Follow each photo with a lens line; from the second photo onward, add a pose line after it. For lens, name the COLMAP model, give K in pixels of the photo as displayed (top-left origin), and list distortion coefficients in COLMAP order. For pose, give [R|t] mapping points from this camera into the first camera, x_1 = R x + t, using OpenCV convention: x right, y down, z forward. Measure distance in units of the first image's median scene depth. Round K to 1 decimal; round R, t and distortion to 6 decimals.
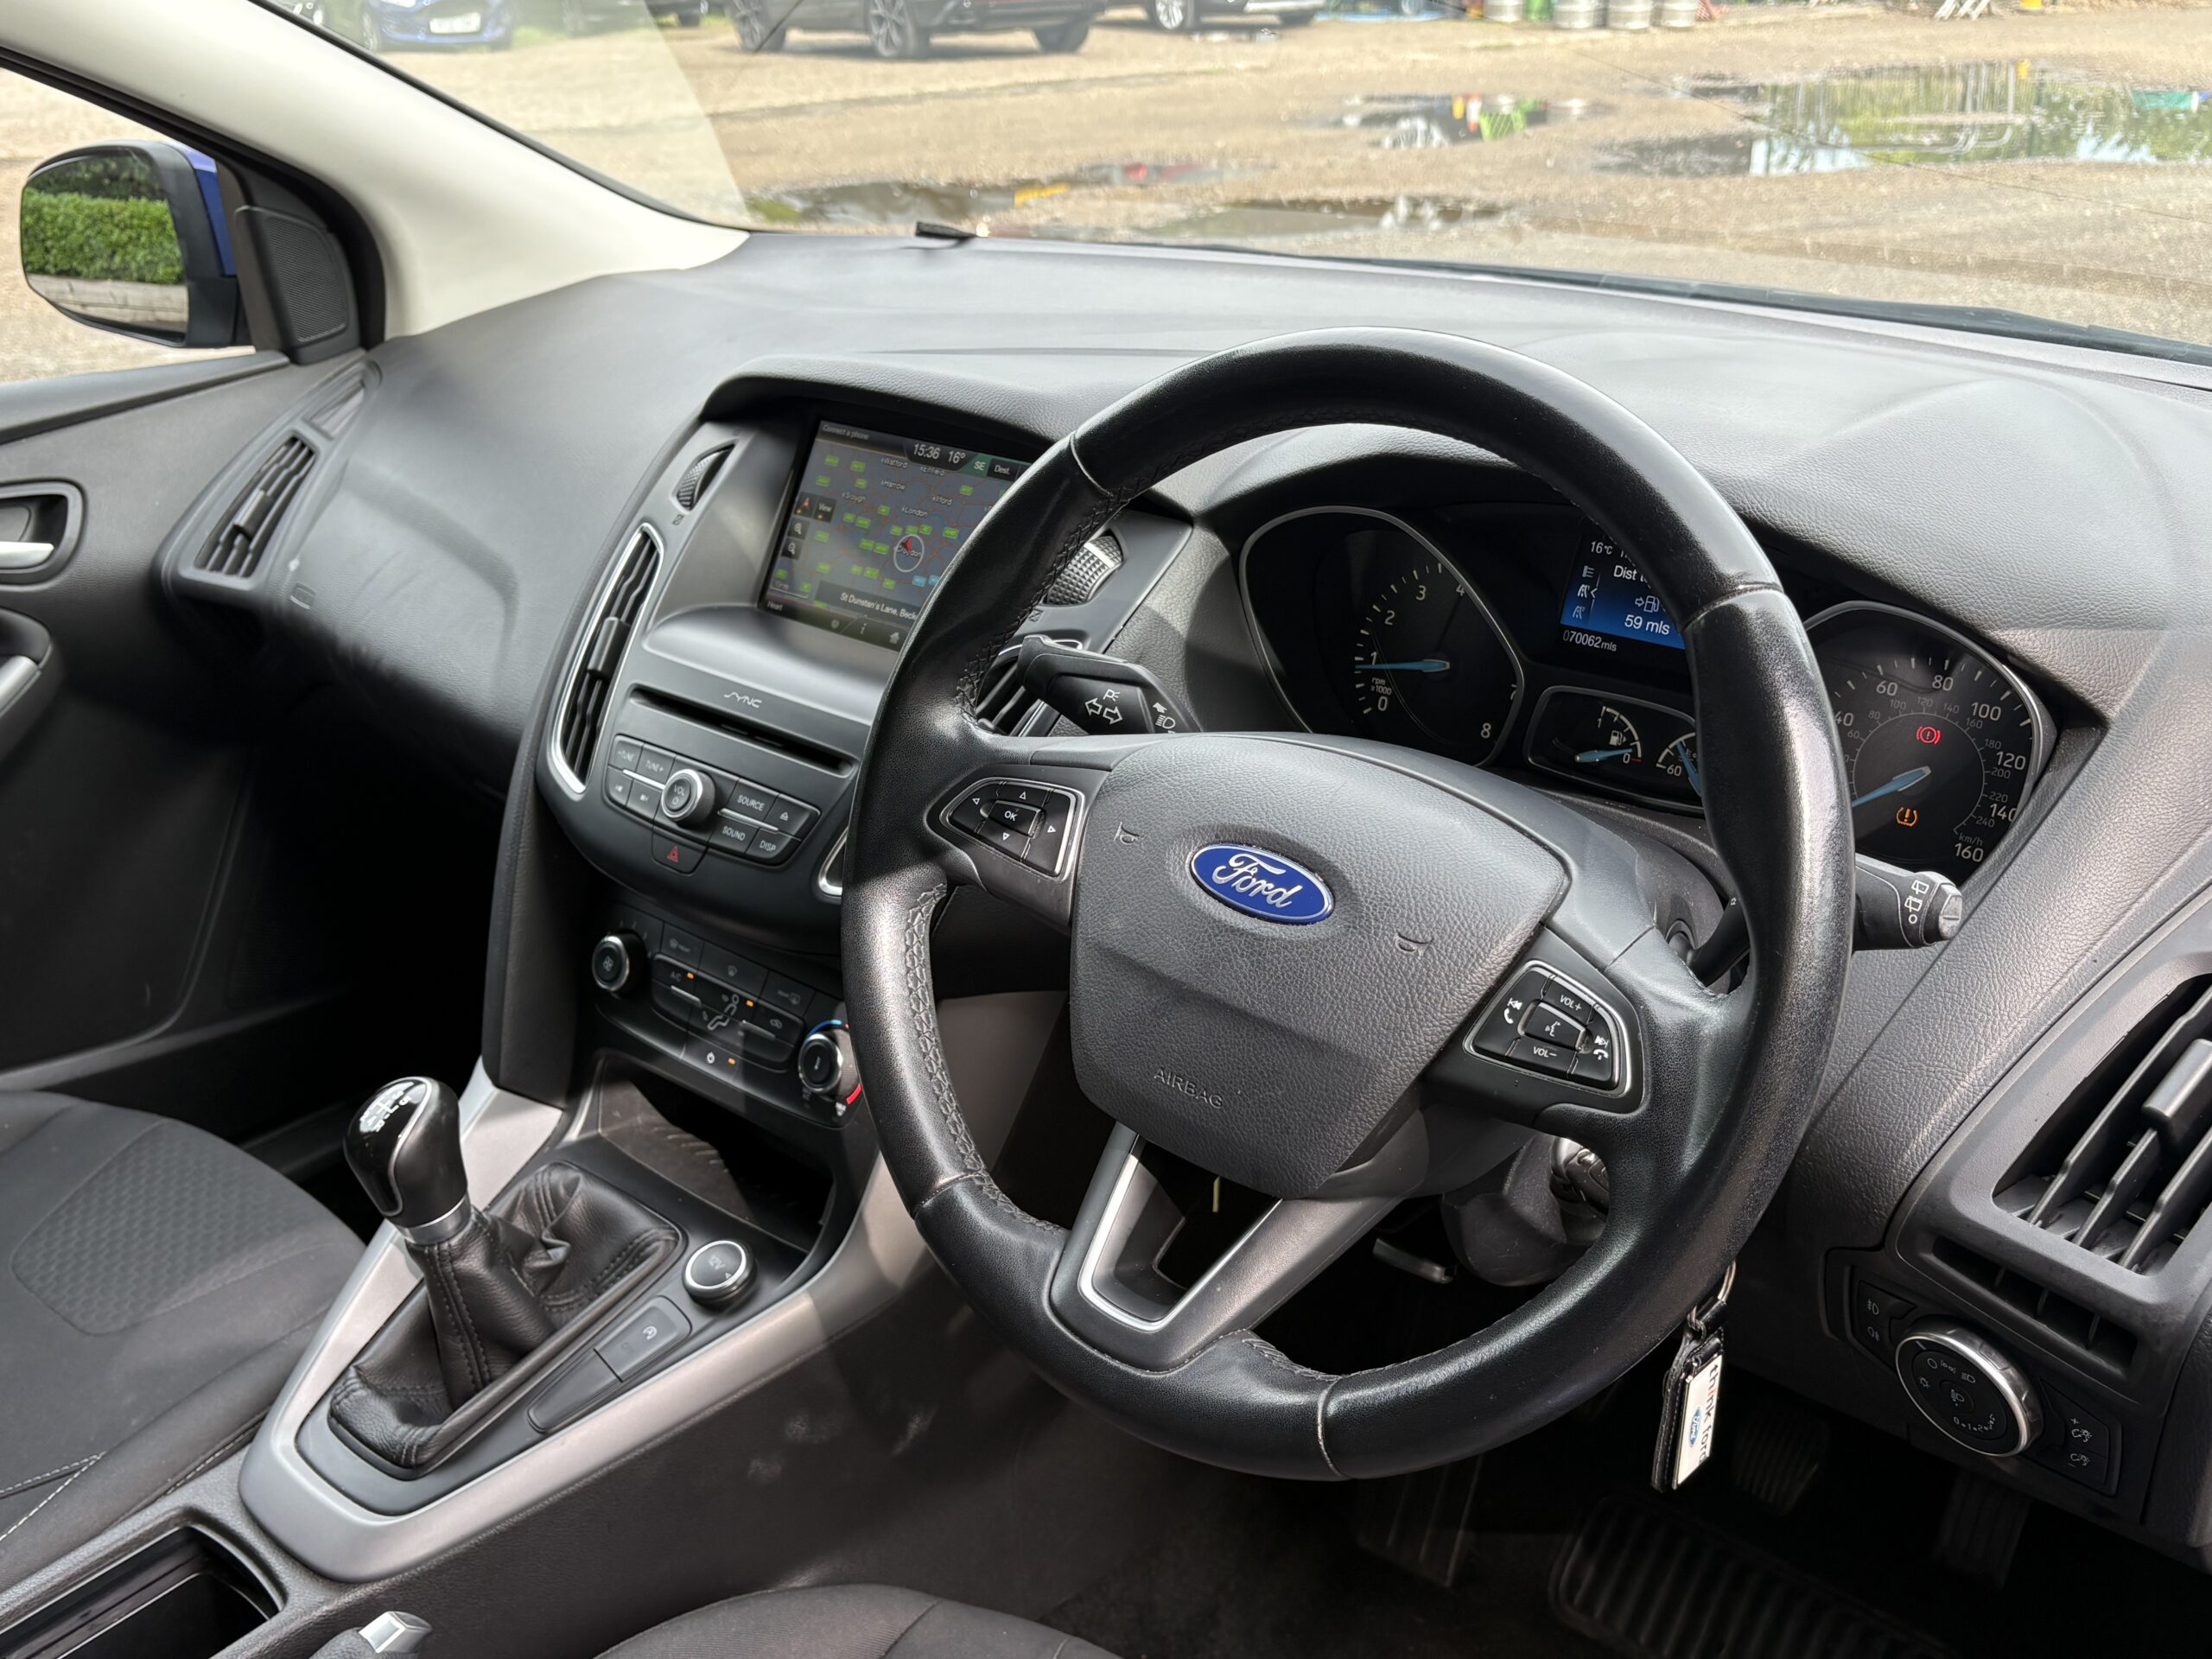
lens RADIAL K [[2004.6, 0, 1106.0], [0, 2004.6, 829.5], [0, 0, 1]] dist [0.040941, 0.017386]
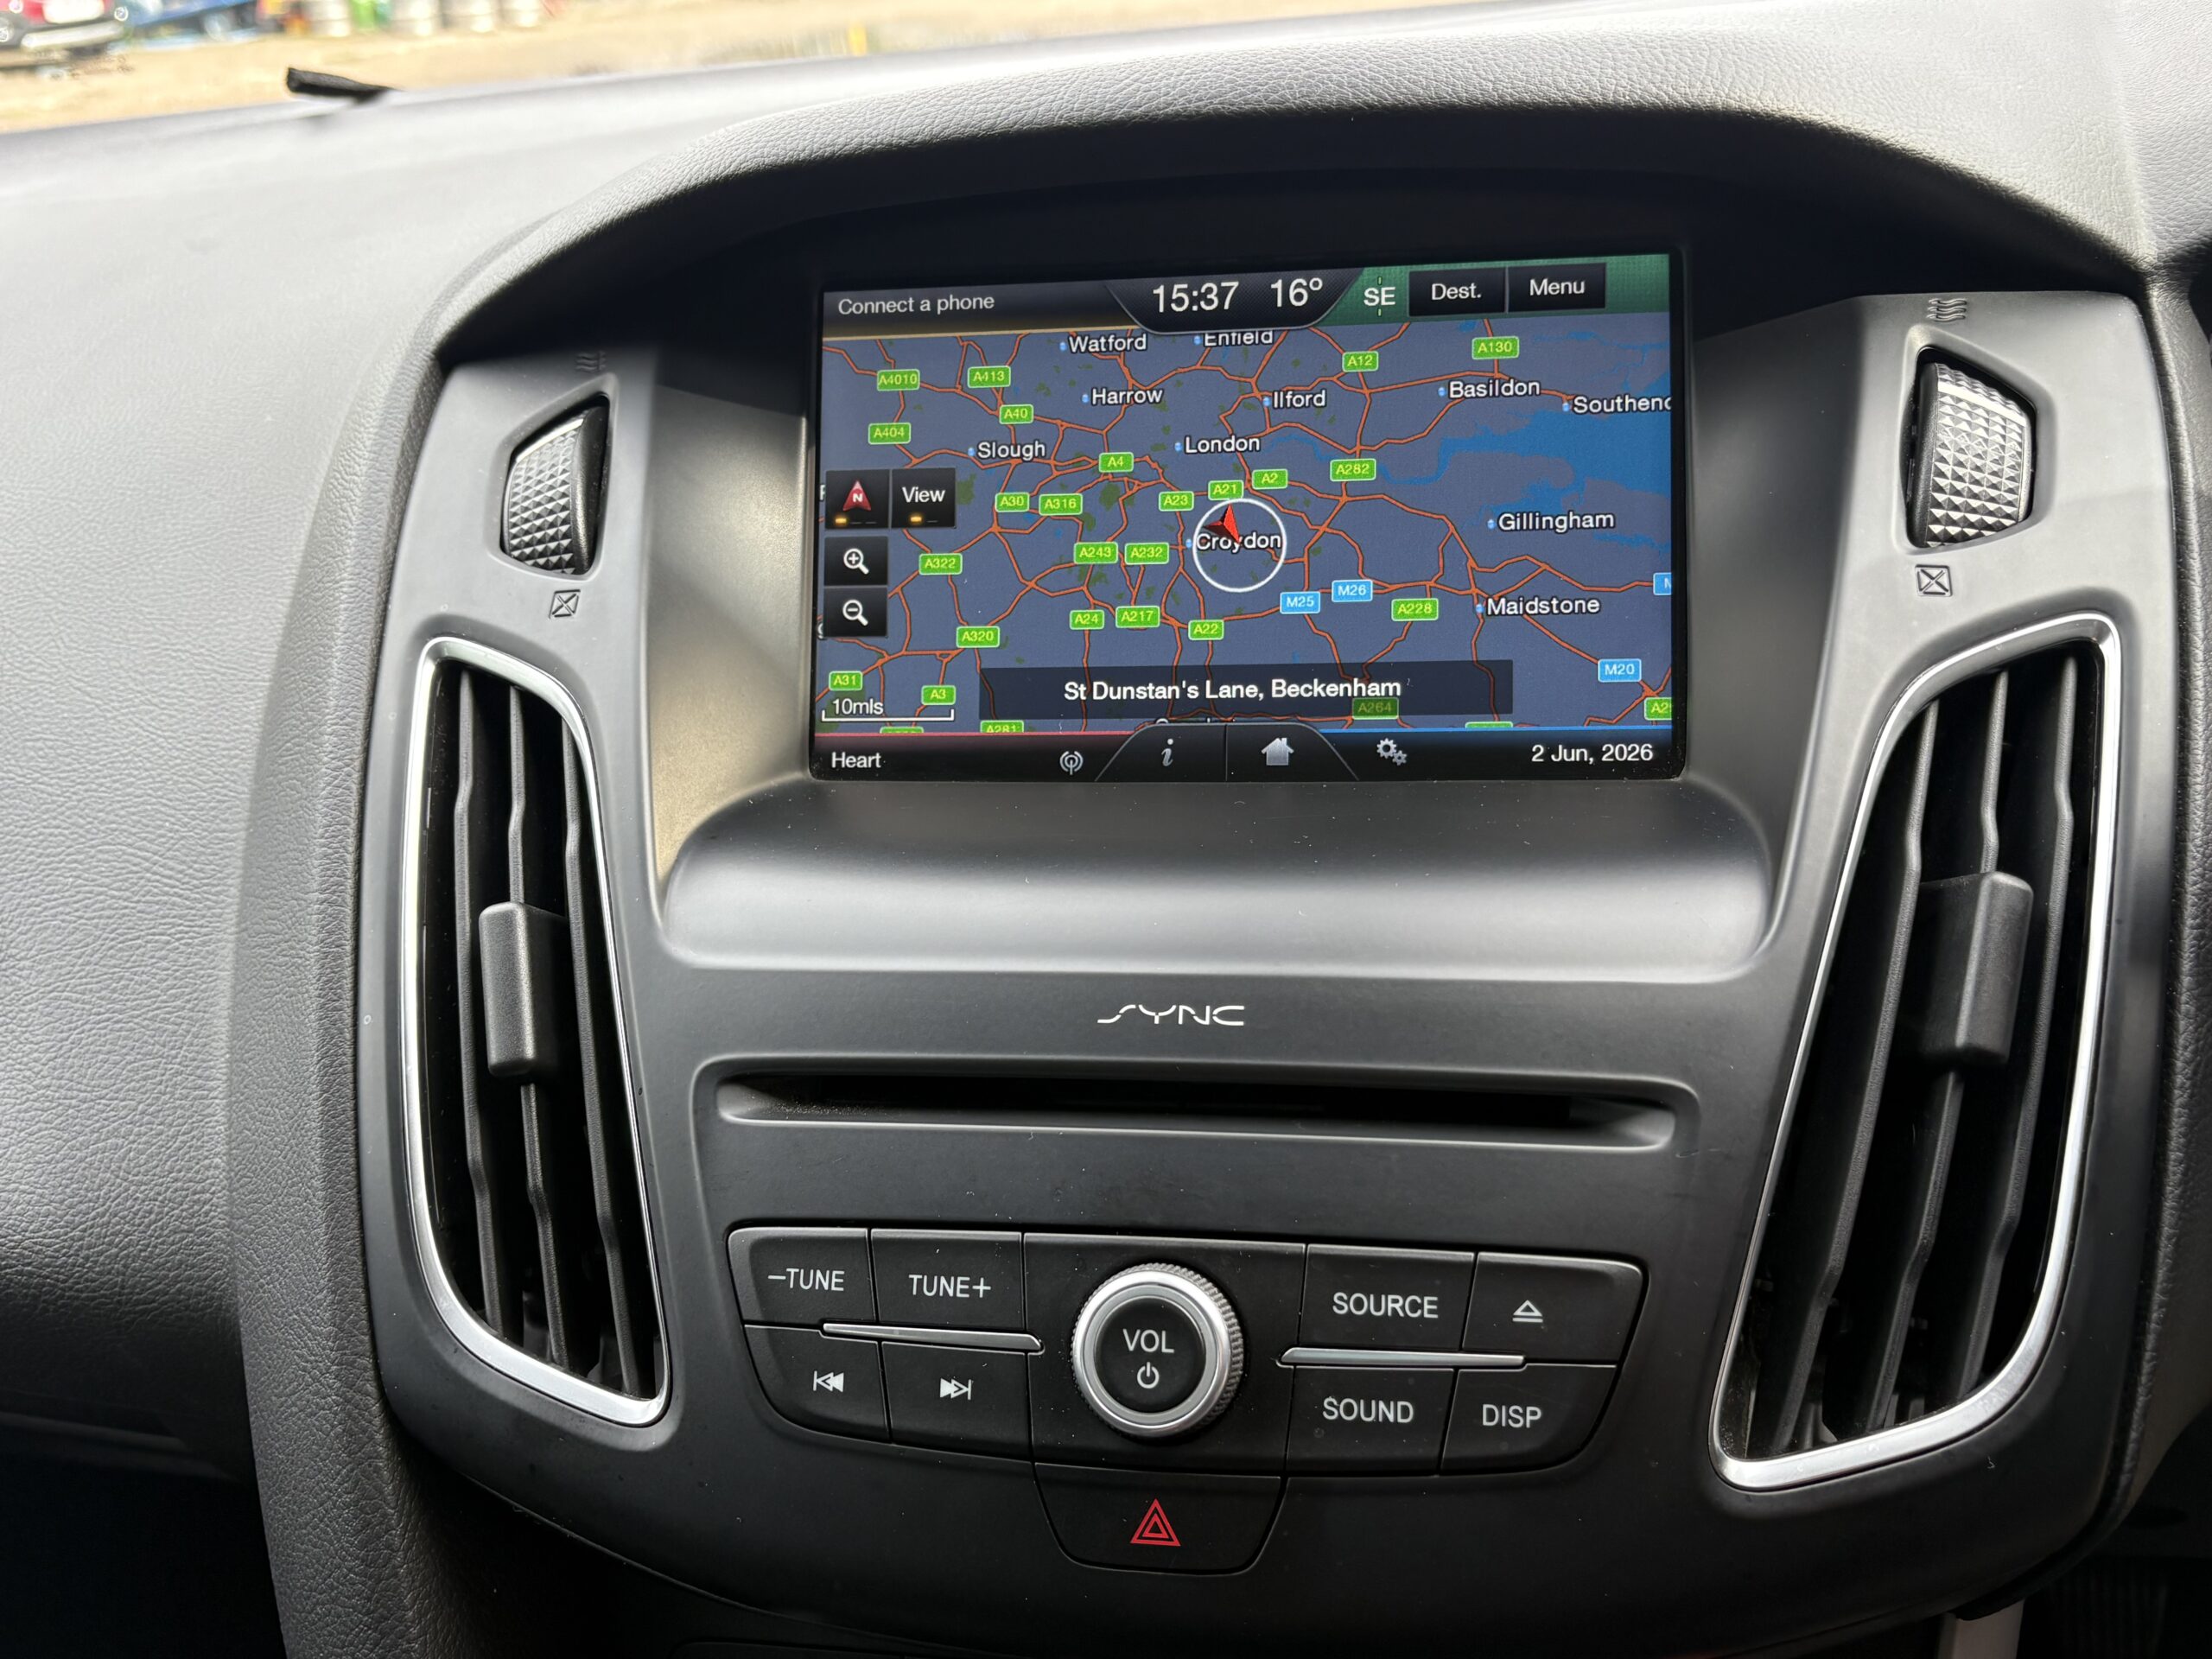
lens RADIAL K [[2004.6, 0, 1106.0], [0, 2004.6, 829.5], [0, 0, 1]] dist [0.040941, 0.017386]
pose [[0.854736, -0.268526, 0.444207, -0.313195], [0.271525, 0.960666, 0.058265, -0.111465], [-0.442380, 0.070812, 0.894028, 0.640571]]
